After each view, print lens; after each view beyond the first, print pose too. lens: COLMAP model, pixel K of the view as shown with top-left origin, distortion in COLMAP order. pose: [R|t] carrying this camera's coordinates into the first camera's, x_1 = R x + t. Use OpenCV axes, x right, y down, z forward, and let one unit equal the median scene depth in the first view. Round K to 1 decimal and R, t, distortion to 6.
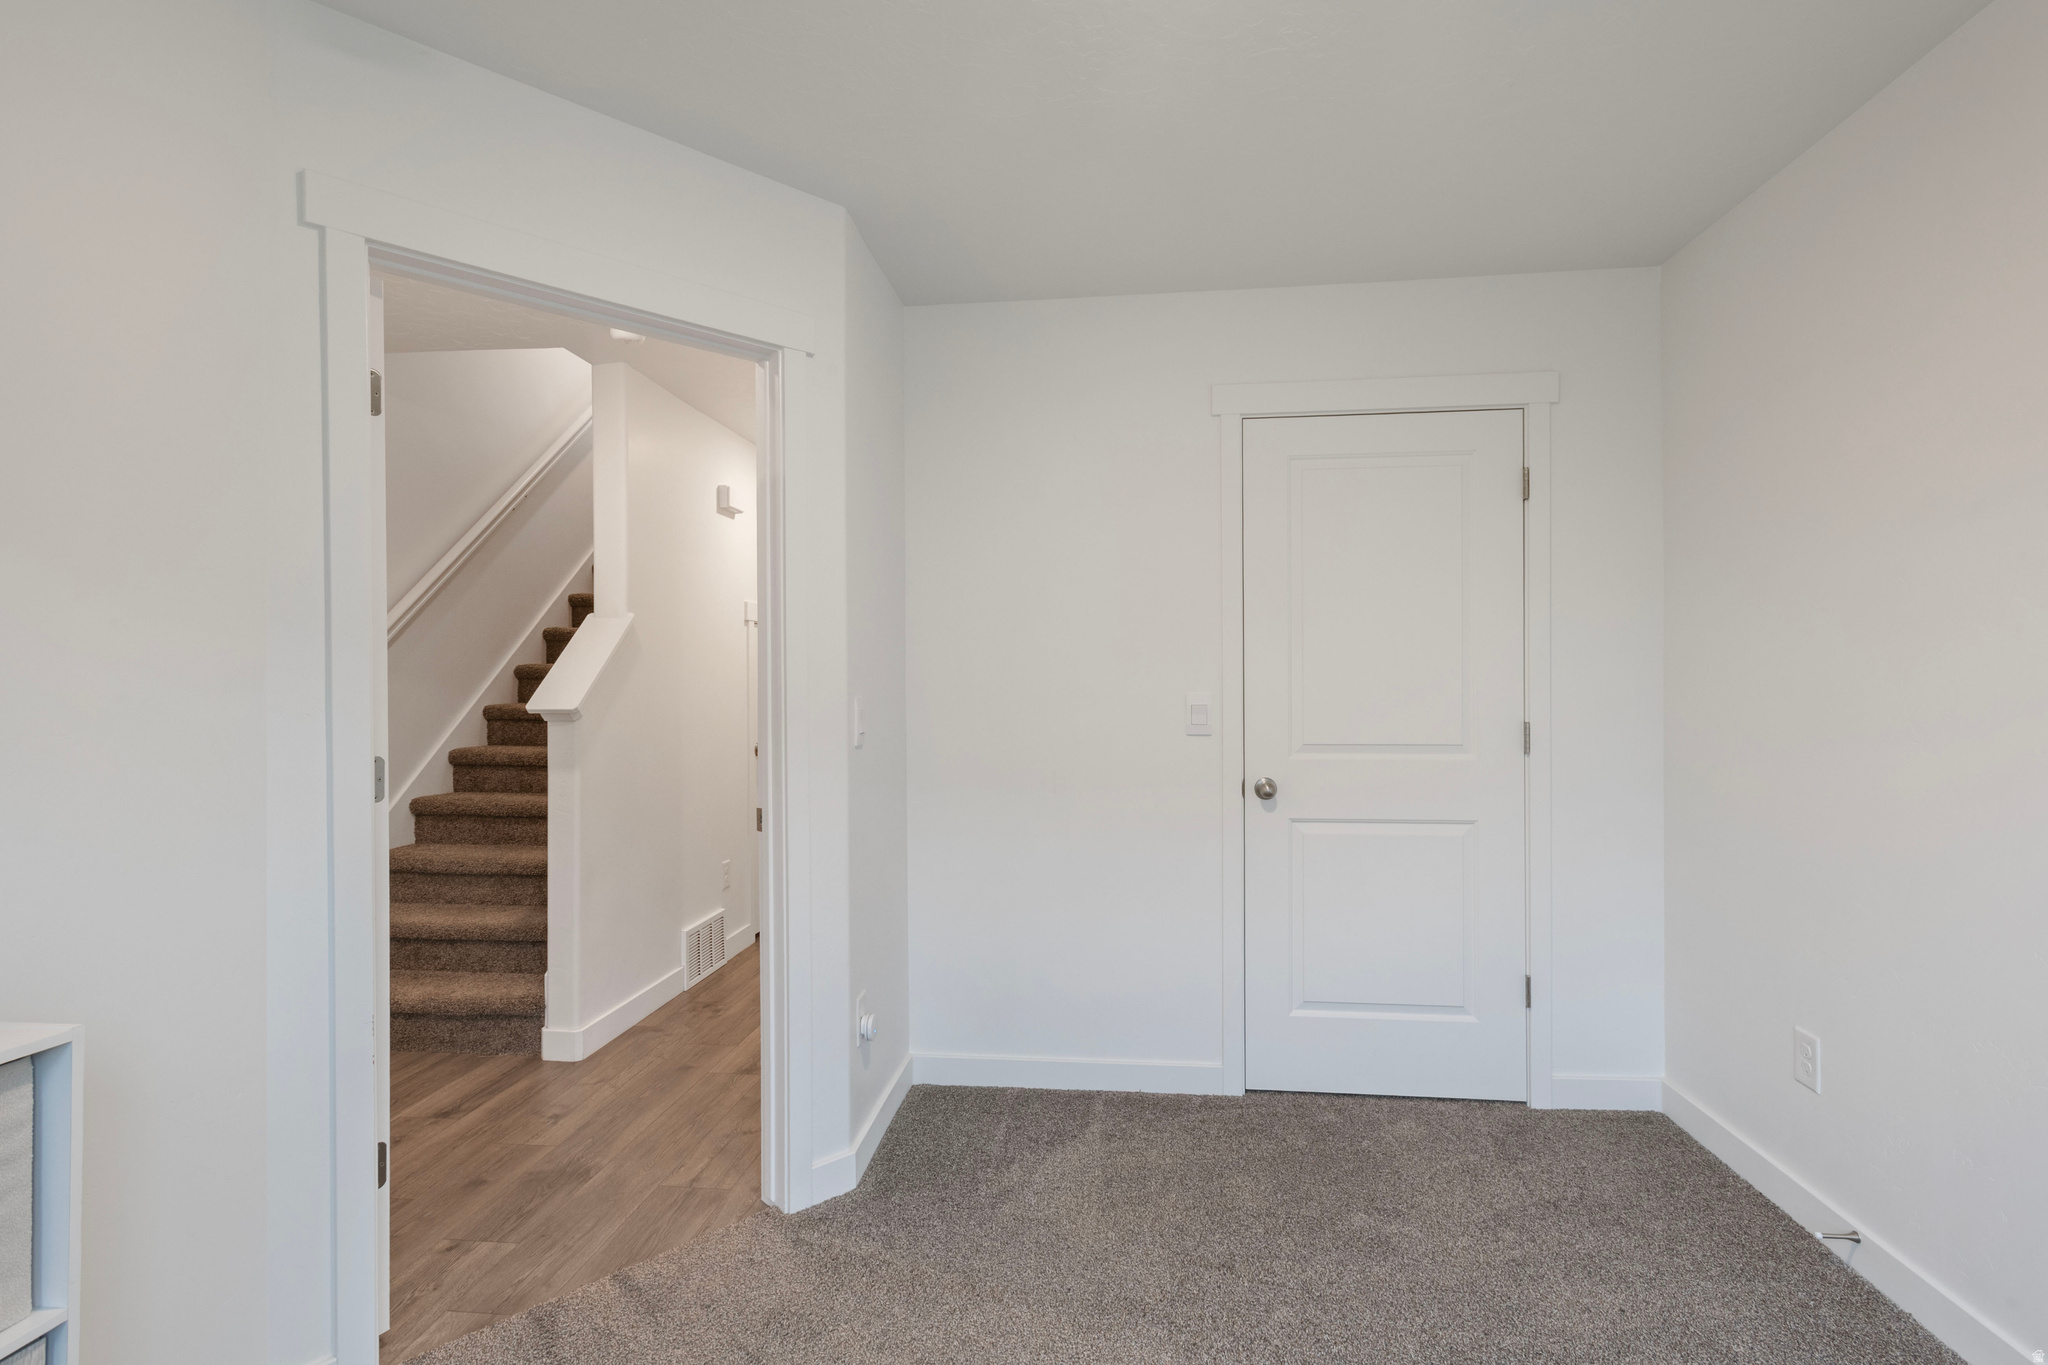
lens RADIAL K [[967.3, 0, 1016.8], [0, 967.3, 684.2], [0, 0, 1]] dist [0.000906, 0.003808]
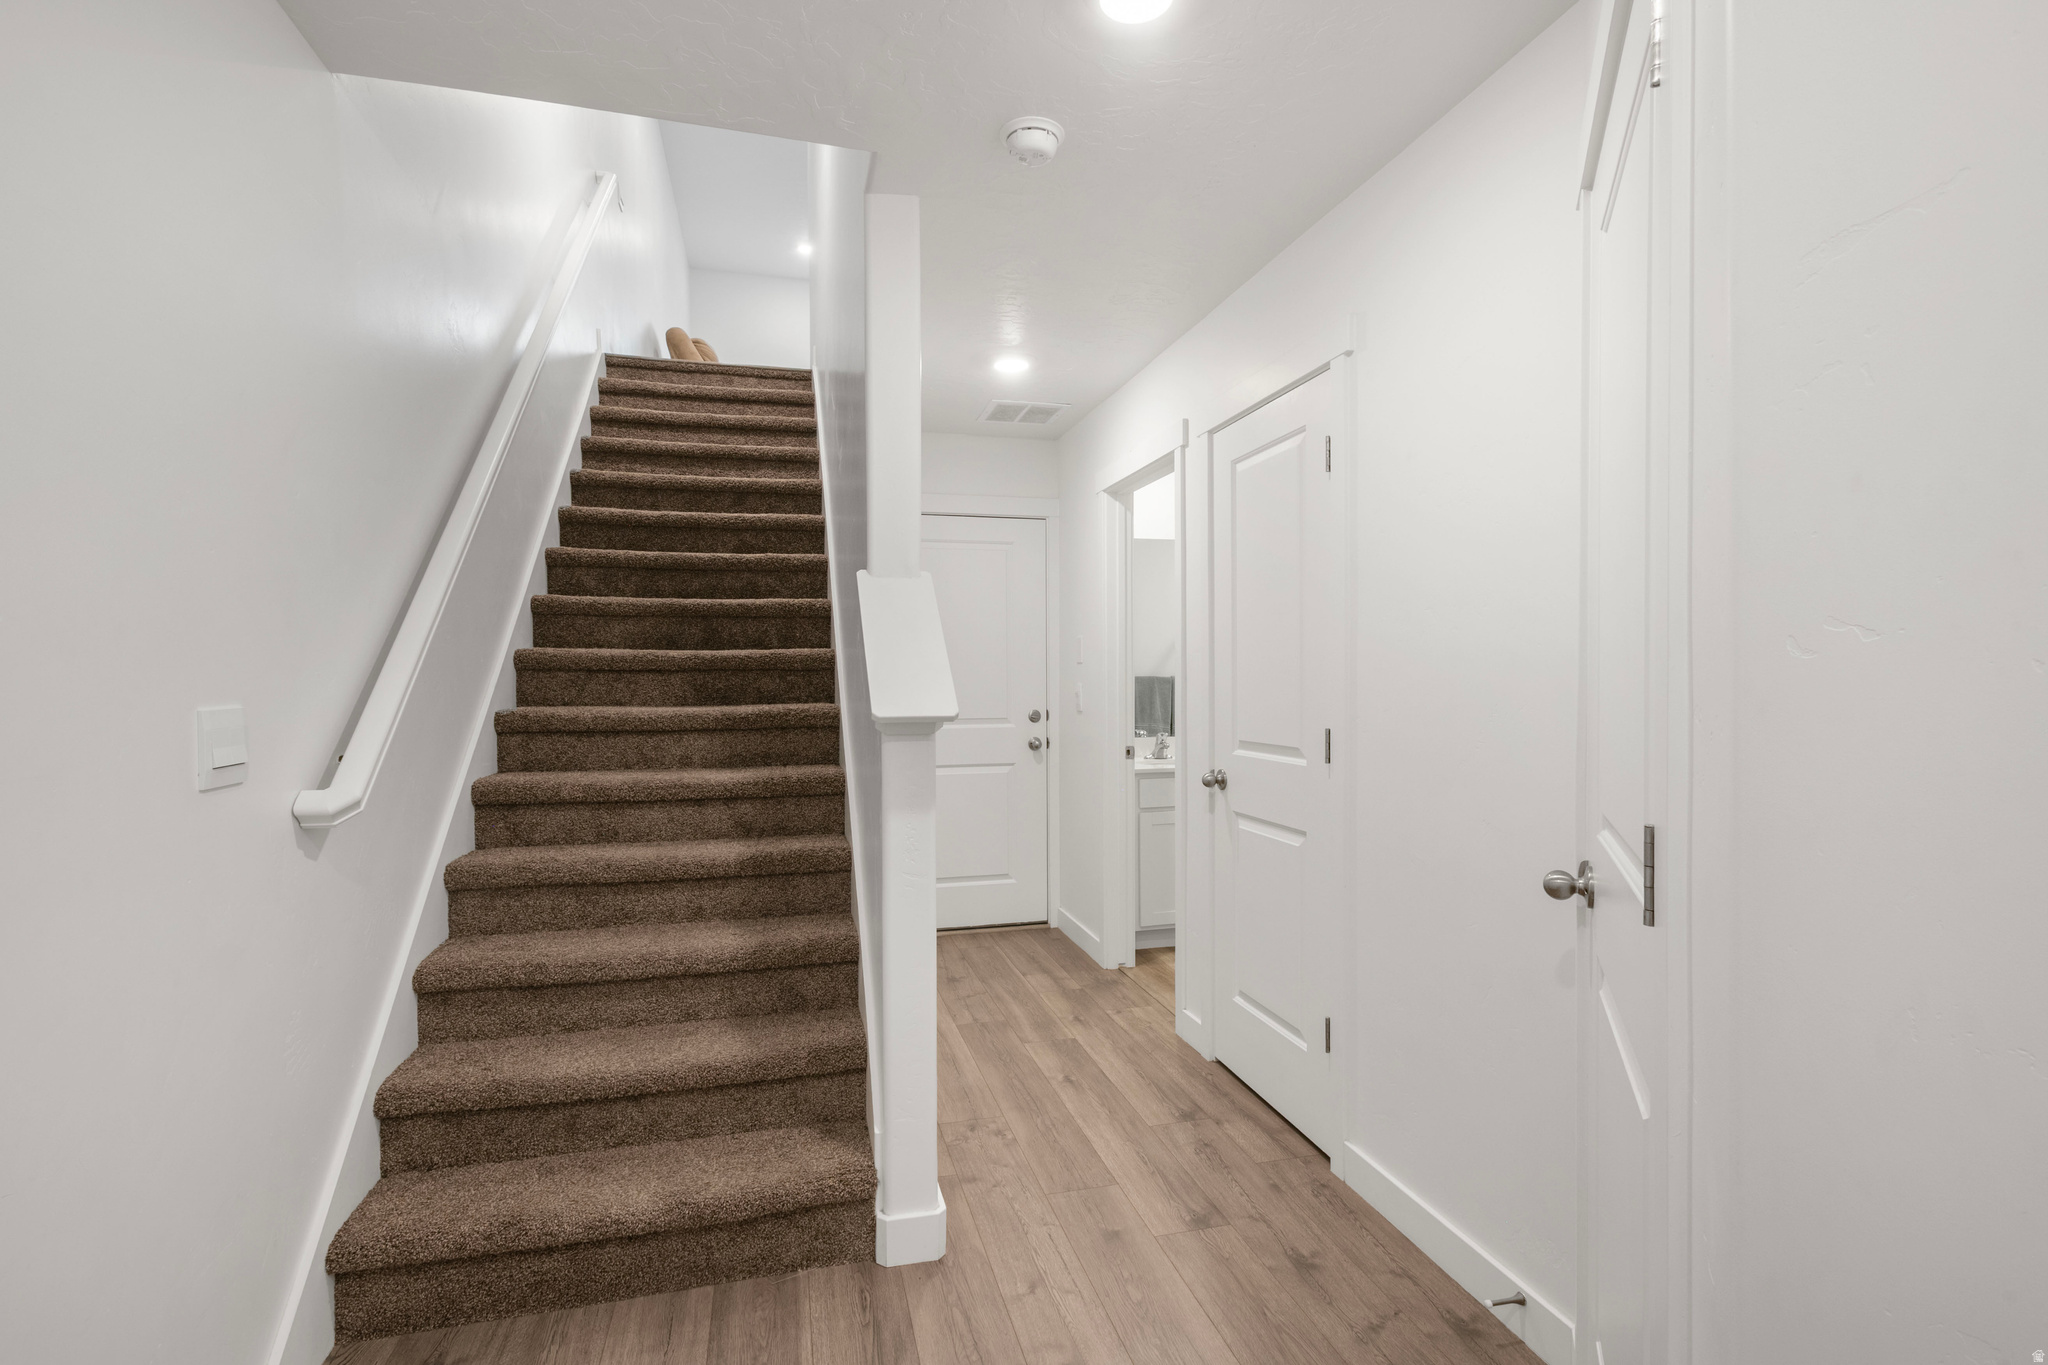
lens RADIAL K [[967.3, 0, 1028.2], [0, 967.3, 682.8], [0, 0, 1]] dist [0.000906, 0.003808]
pose [[0.930023, 0.002476, 0.367492, -0.545530], [-0.004009, 0.999986, 0.003410, -0.000767], [-0.367478, -0.004645, 0.930021, 0.317321]]
